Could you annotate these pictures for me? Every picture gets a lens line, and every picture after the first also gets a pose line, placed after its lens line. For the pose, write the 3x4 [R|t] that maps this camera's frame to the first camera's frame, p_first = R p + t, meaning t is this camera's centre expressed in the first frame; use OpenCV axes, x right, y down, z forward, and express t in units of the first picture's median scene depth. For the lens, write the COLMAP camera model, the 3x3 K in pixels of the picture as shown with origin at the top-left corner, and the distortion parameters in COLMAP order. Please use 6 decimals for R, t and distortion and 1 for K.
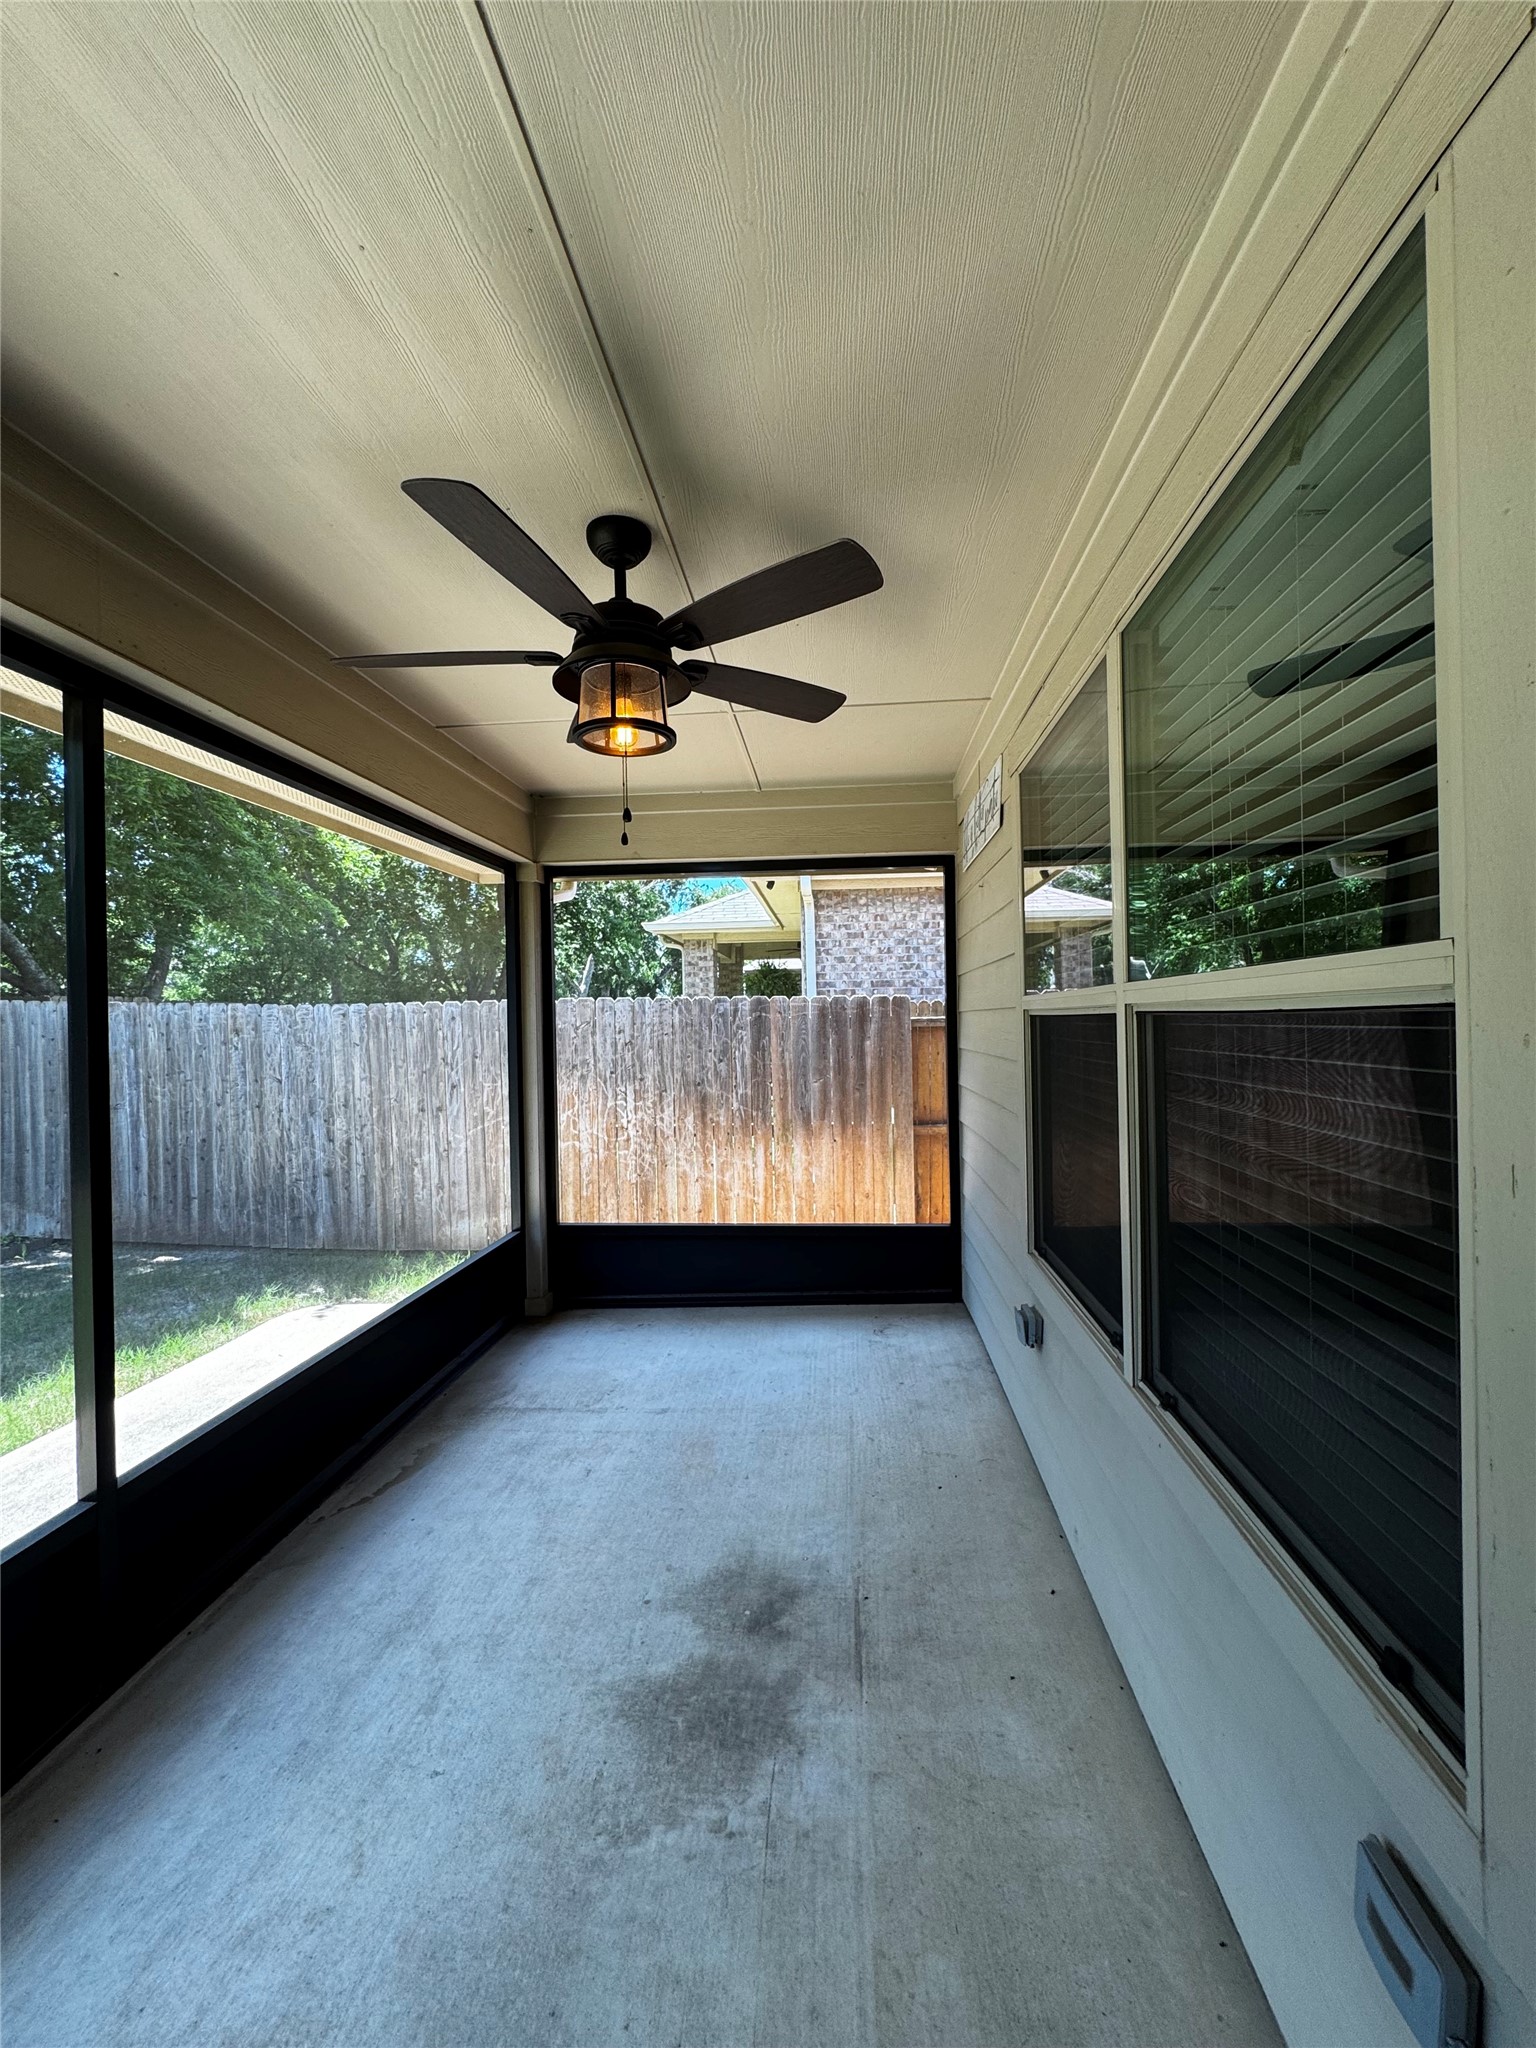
lens RADIAL K [[814.8, 0, 769.6], [0, 814.8, 1025.1], [0, 0, 1]] dist [-0.002375, 0.000300]
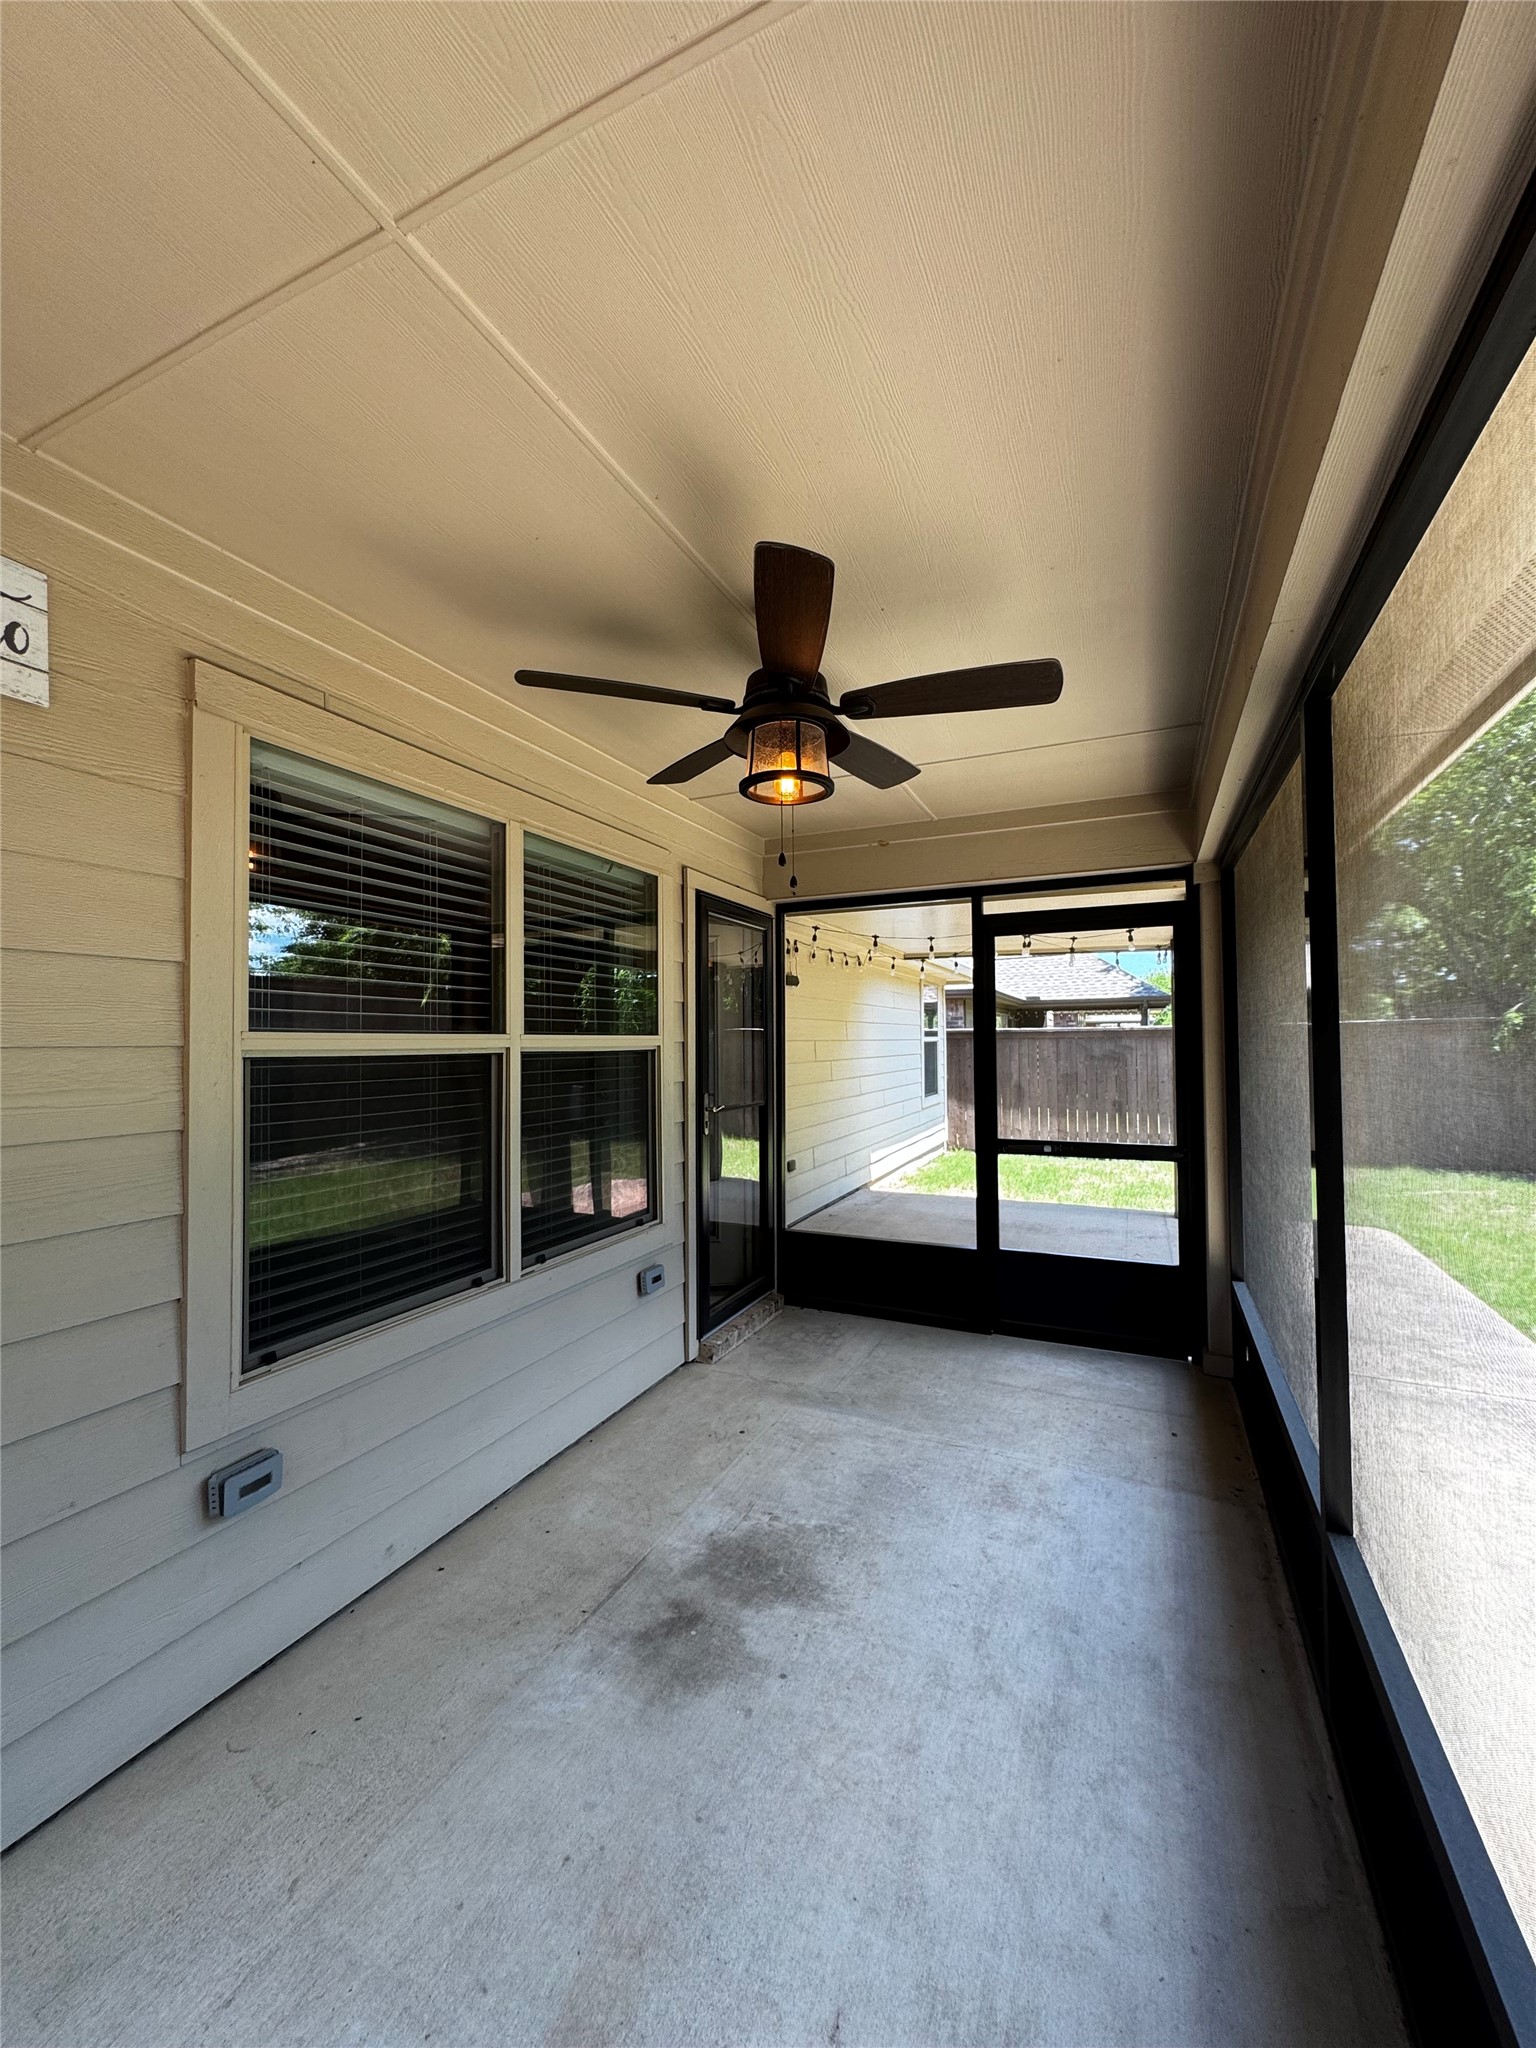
lens RADIAL K [[814.8, 0, 769.6], [0, 814.8, 1025.1], [0, 0, 1]] dist [-0.002375, 0.000300]
pose [[-0.944773, 0.033882, 0.325969, -0.505784], [0.028191, 0.999357, -0.022169, -0.015842], [-0.326511, -0.011755, -0.945120, 2.062136]]
